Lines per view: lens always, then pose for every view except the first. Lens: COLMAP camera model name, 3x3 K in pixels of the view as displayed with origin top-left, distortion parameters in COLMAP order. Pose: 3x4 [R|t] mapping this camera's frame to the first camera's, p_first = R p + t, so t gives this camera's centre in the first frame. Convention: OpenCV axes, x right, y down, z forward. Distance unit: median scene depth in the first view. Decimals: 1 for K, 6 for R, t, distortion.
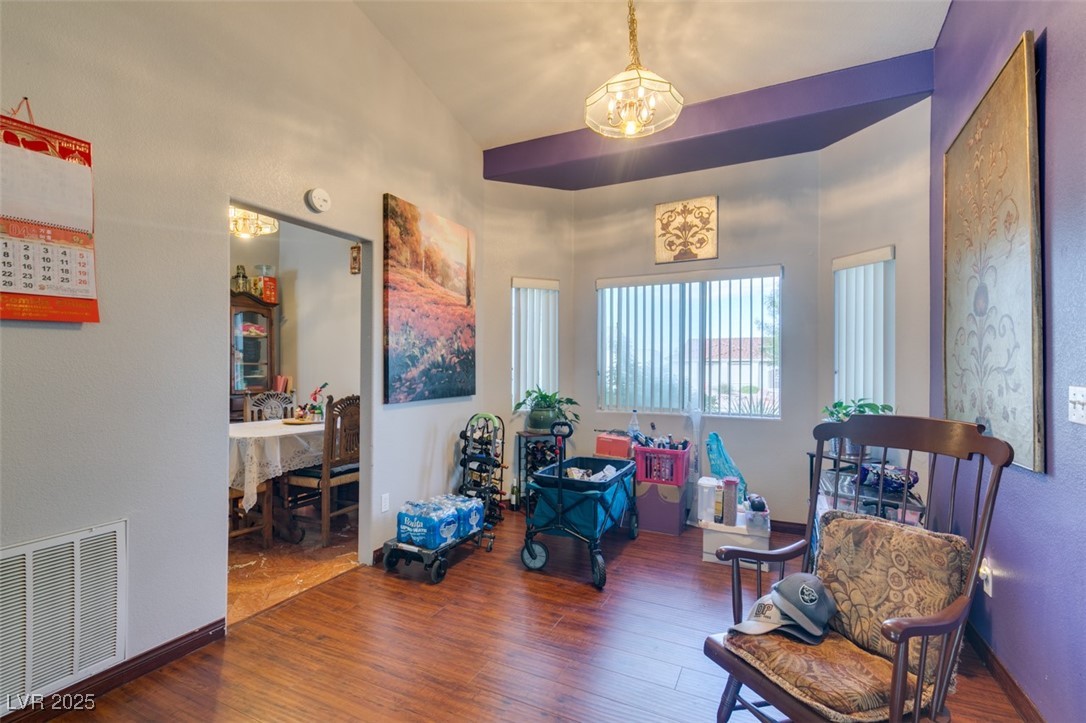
lens RADIAL K [[491.8, 0, 543.8], [0, 491.8, 366.4], [0, 0, 1]] dist [0.012335, -0.003138]
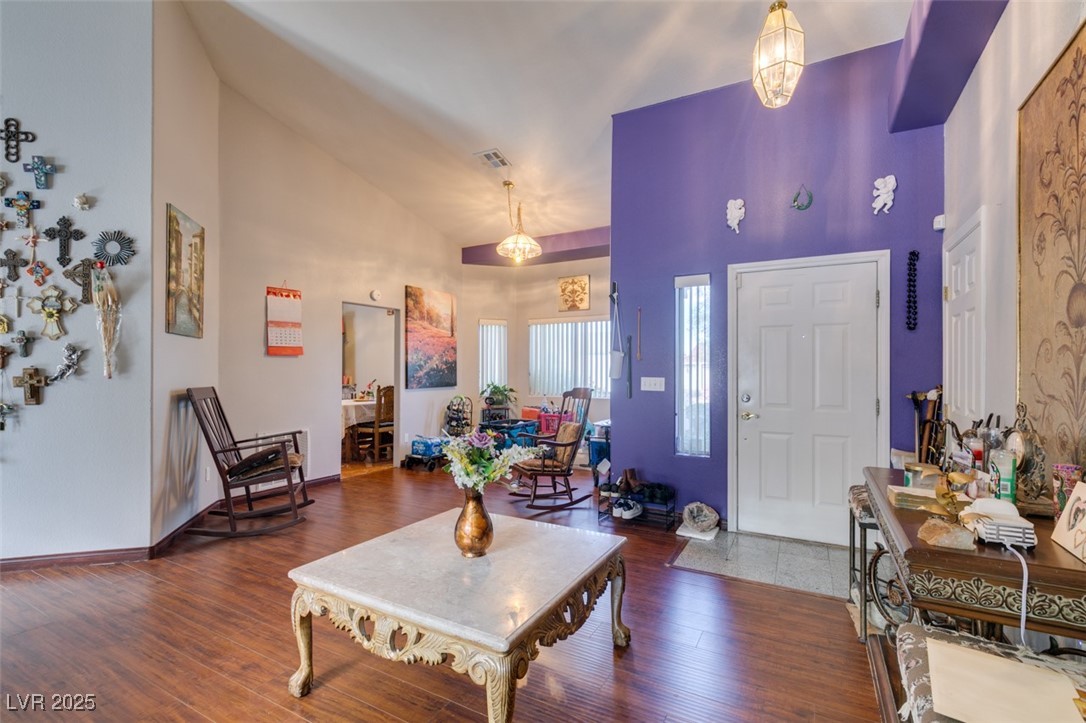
lens RADIAL K [[491.8, 0, 545.2], [0, 491.8, 368.7], [0, 0, 1]] dist [0.012335, -0.003138]
pose [[0.998783, -0.002761, -0.049248, 0.303420], [0.002670, 0.999995, -0.001912, -0.001167], [0.049253, 0.001778, 0.998785, -0.864834]]
